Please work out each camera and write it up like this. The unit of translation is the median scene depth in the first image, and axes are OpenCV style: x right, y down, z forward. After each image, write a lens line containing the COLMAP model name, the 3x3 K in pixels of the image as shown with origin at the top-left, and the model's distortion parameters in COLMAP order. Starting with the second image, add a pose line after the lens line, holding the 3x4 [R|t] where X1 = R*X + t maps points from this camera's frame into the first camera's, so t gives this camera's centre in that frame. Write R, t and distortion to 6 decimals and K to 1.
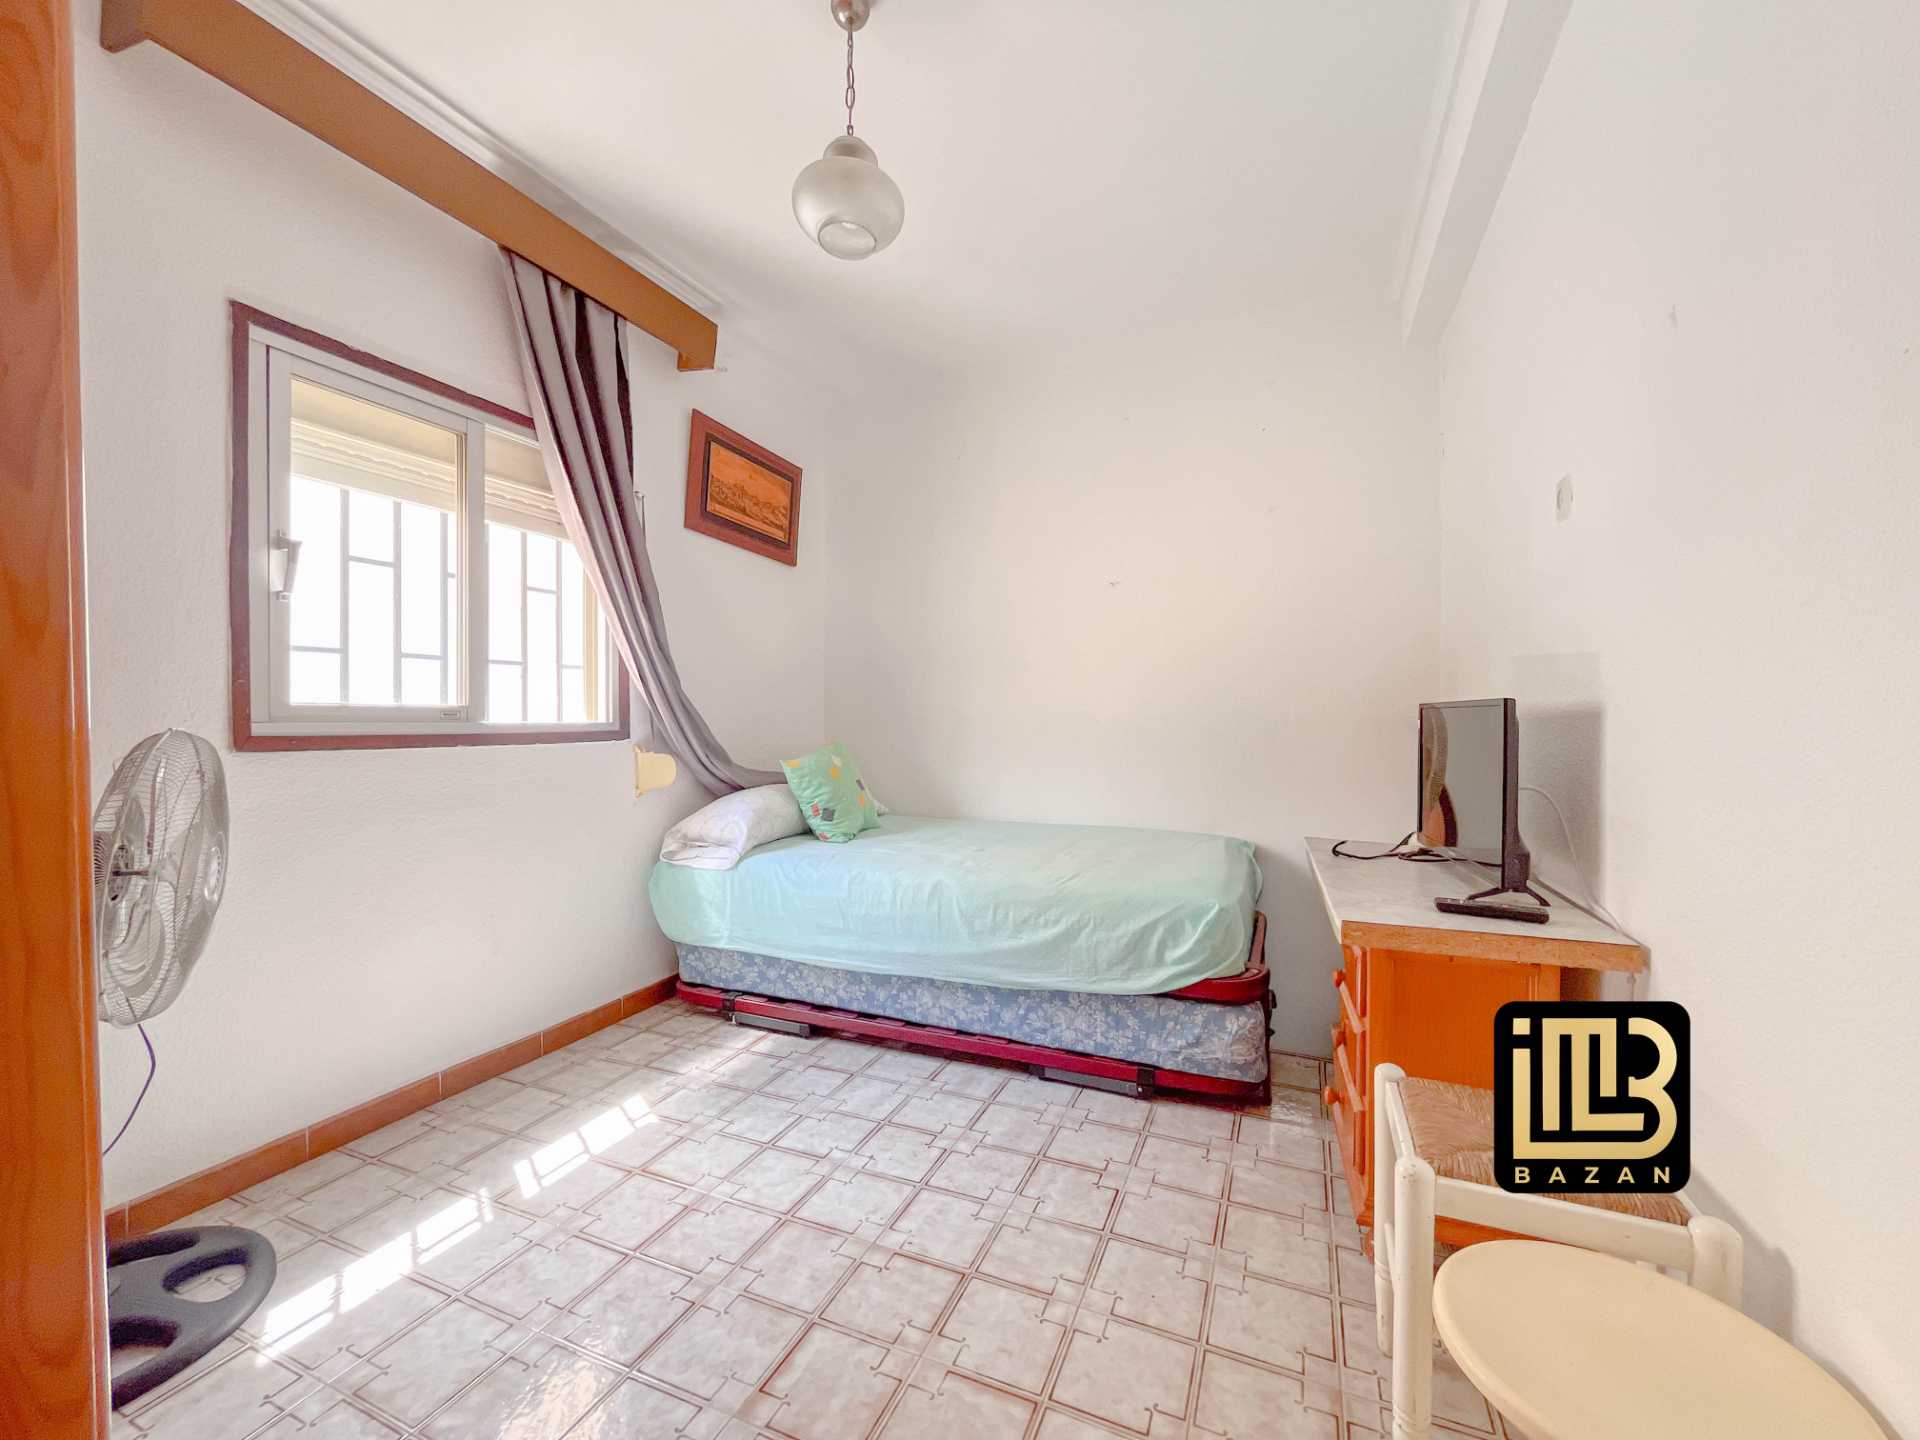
lens RADIAL K [[775.2, 0, 960.9], [0, 775.2, 720.8], [0, 0, 1]] dist [-0.003911, 0.000409]
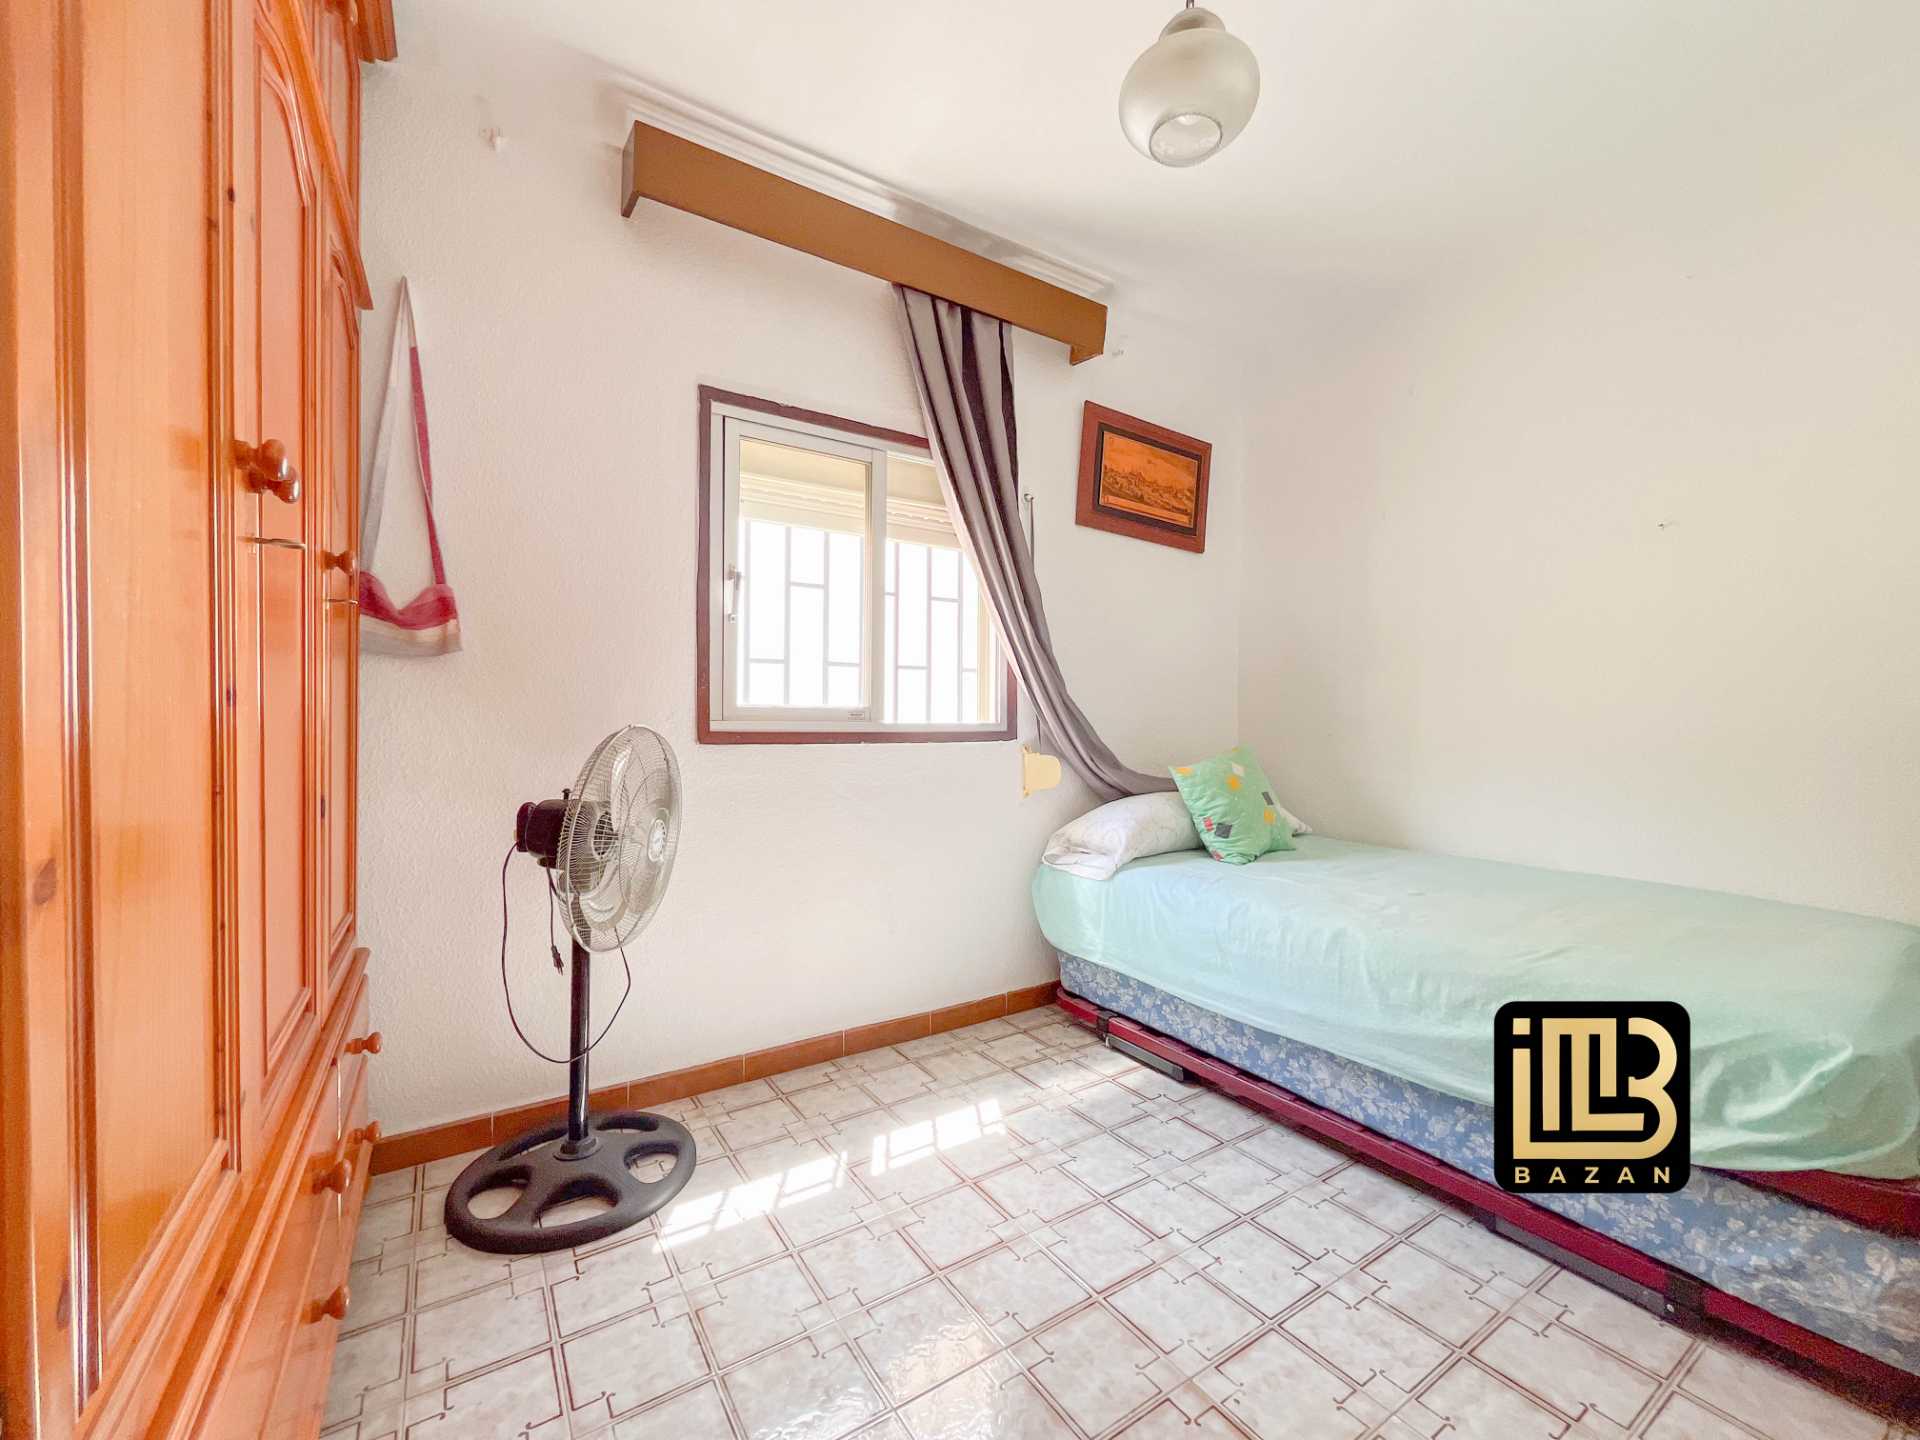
lens RADIAL K [[775.2, 0, 961.6], [0, 775.2, 723.2], [0, 0, 1]] dist [-0.003911, 0.000409]
pose [[0.833640, 0.008754, -0.552239, 0.091030], [-0.008216, 0.999960, 0.003448, -0.001411], [0.552247, 0.001663, 0.833679, 0.148365]]
